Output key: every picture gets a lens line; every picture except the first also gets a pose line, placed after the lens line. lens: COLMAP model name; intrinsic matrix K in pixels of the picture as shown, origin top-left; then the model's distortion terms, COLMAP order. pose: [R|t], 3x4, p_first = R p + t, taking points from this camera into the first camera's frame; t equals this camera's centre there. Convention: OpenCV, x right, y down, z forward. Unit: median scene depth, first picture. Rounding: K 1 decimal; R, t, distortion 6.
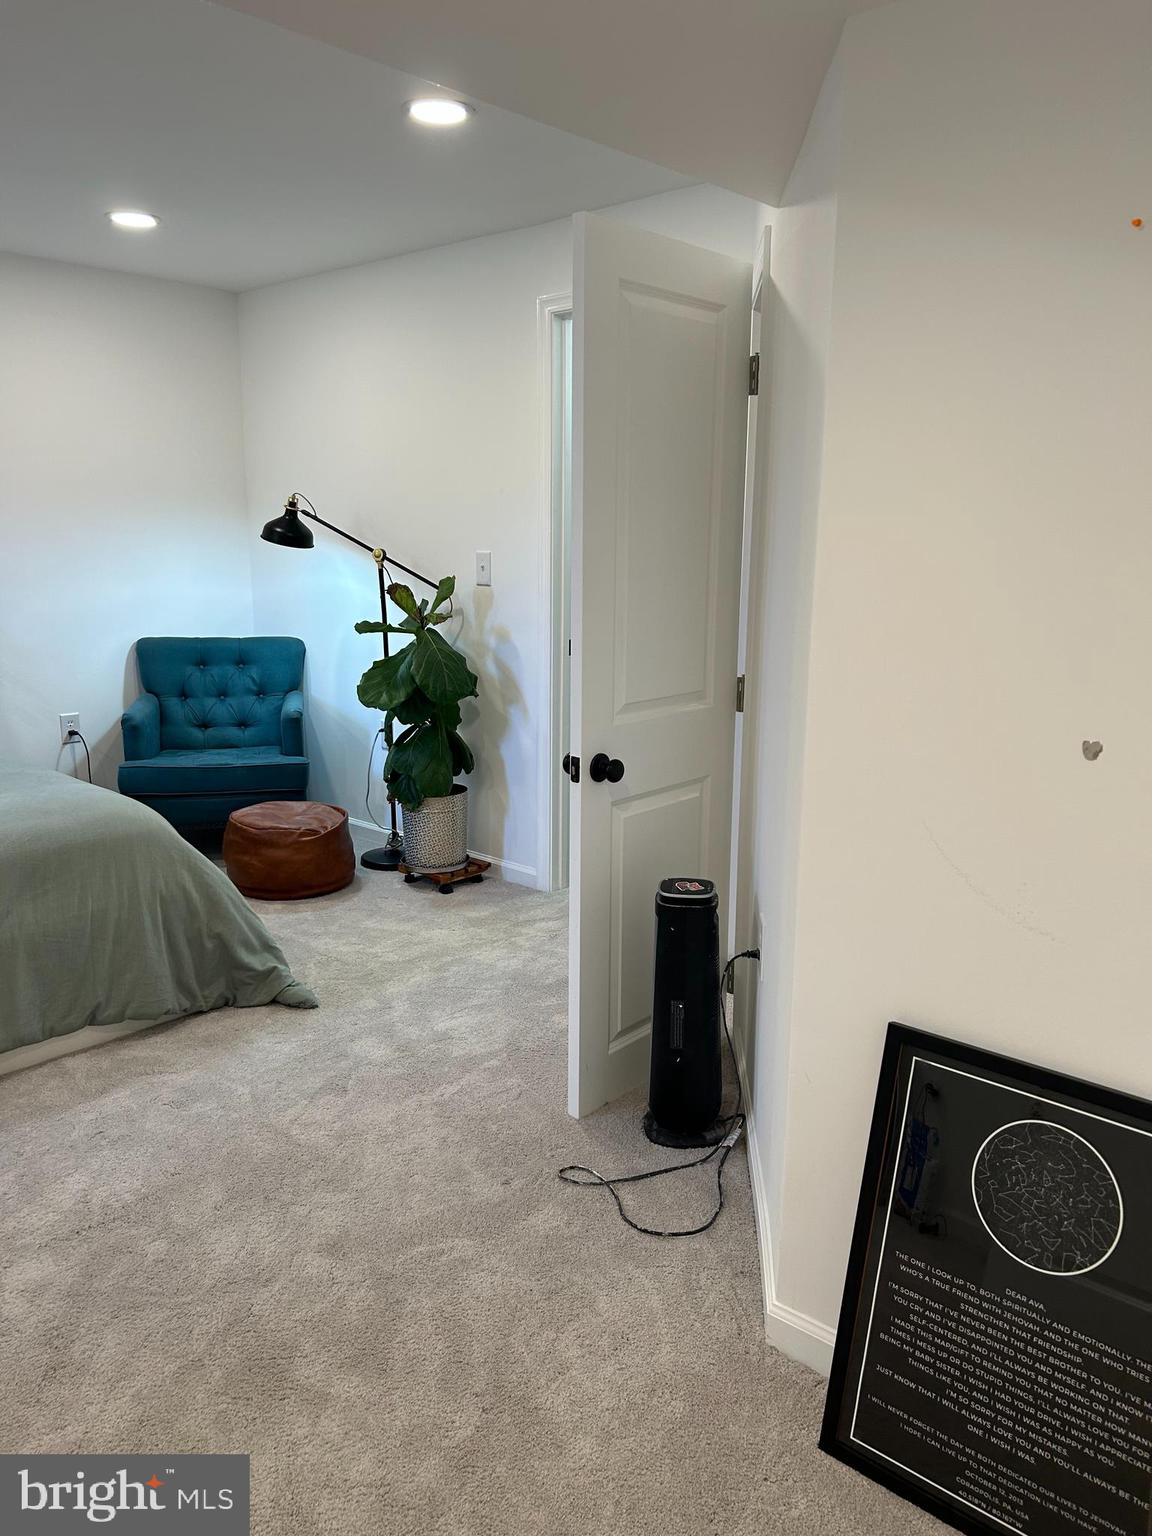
lens RADIAL K [[1163.5, 0, 582.0], [0, 1163.5, 771.8], [0, 0, 1]] dist [0.039320, -0.042865]
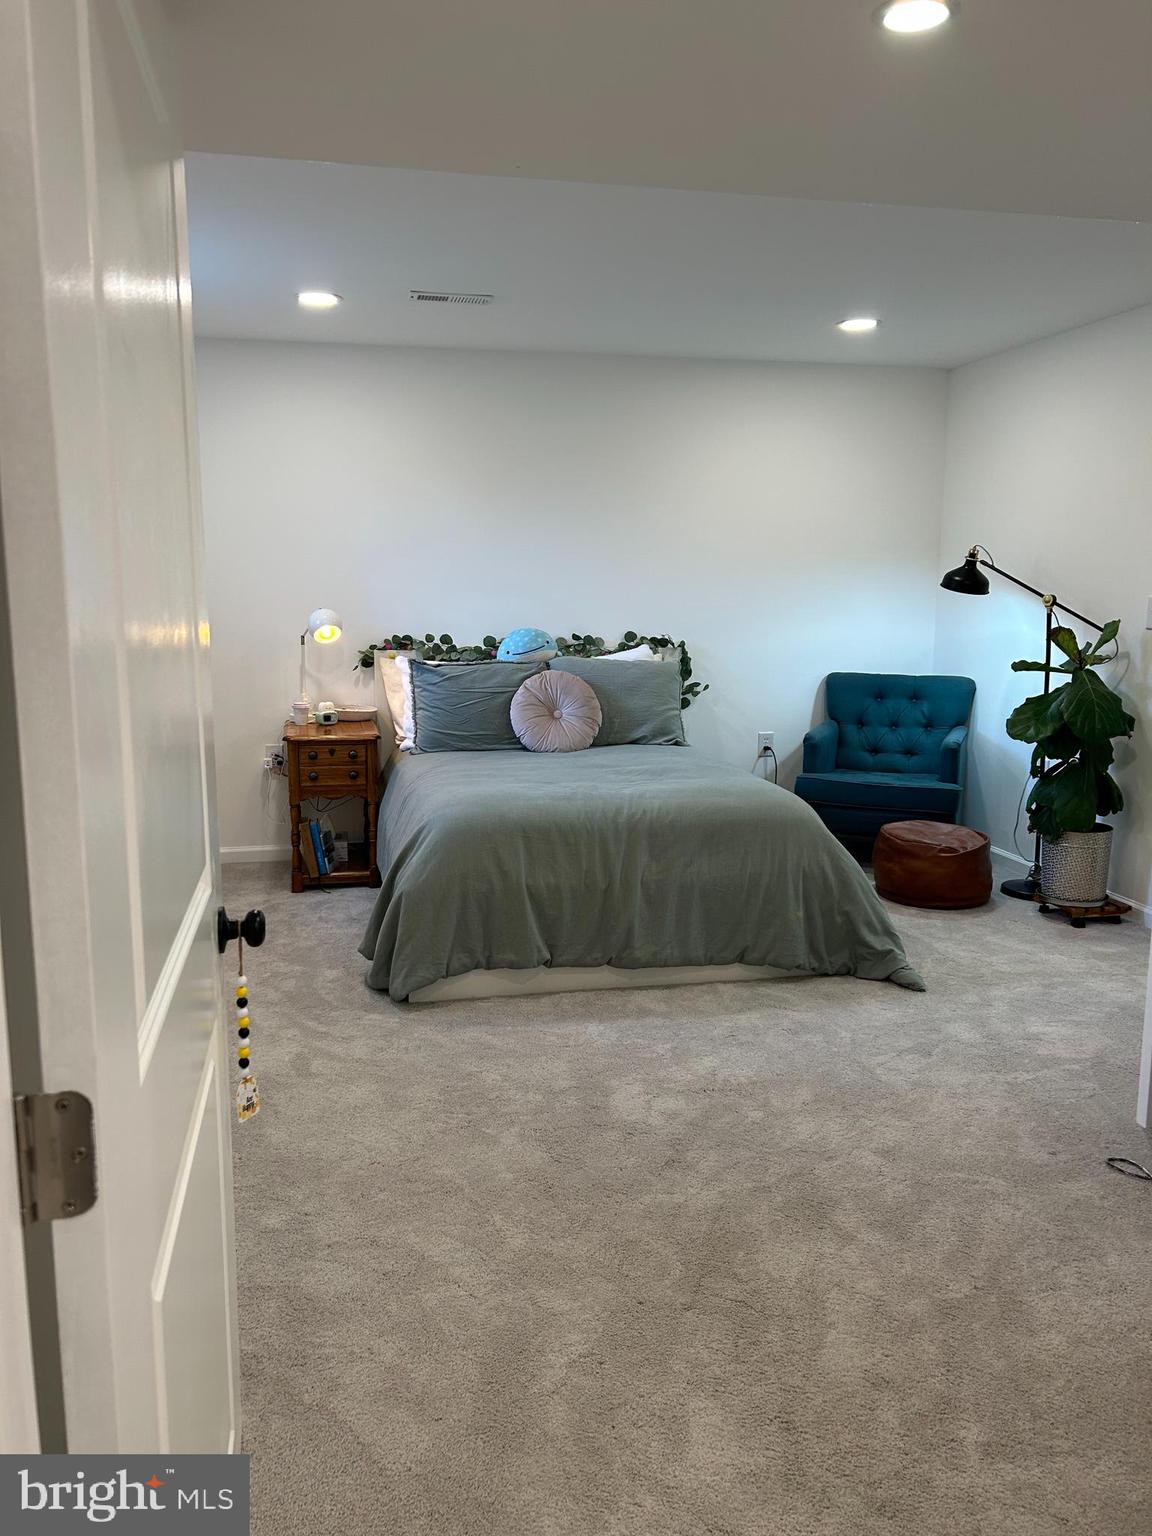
lens RADIAL K [[1163.5, 0, 565.2], [0, 1163.5, 781.2], [0, 0, 1]] dist [0.039320, -0.042865]
pose [[0.818846, 0.093614, -0.566328, 0.089103], [-0.115281, 0.993330, -0.002486, 0.032370], [0.562318, 0.067322, 0.824176, -0.118626]]
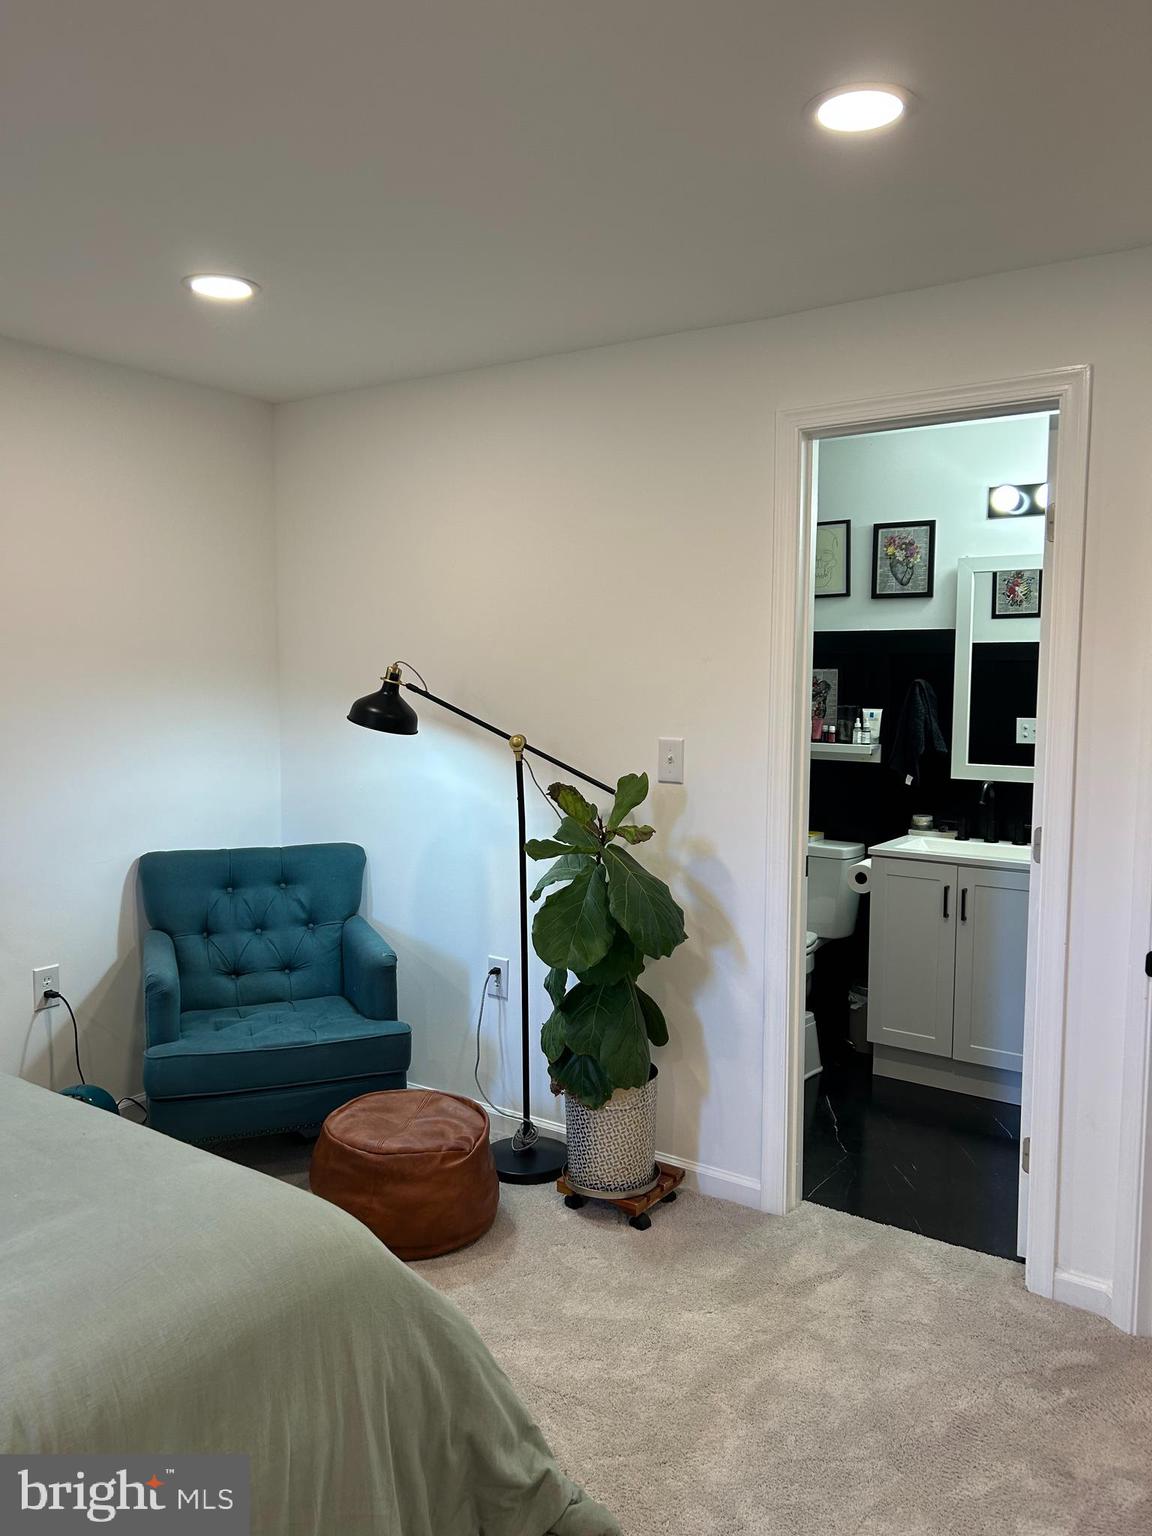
lens RADIAL K [[1163.5, 0, 576.1], [0, 1163.5, 760.6], [0, 0, 1]] dist [0.039320, -0.042865]
pose [[0.990711, -0.012386, 0.135418, -0.255575], [0.029372, 0.991826, -0.124171, -0.088933], [-0.132773, 0.126996, 0.982977, 0.296092]]
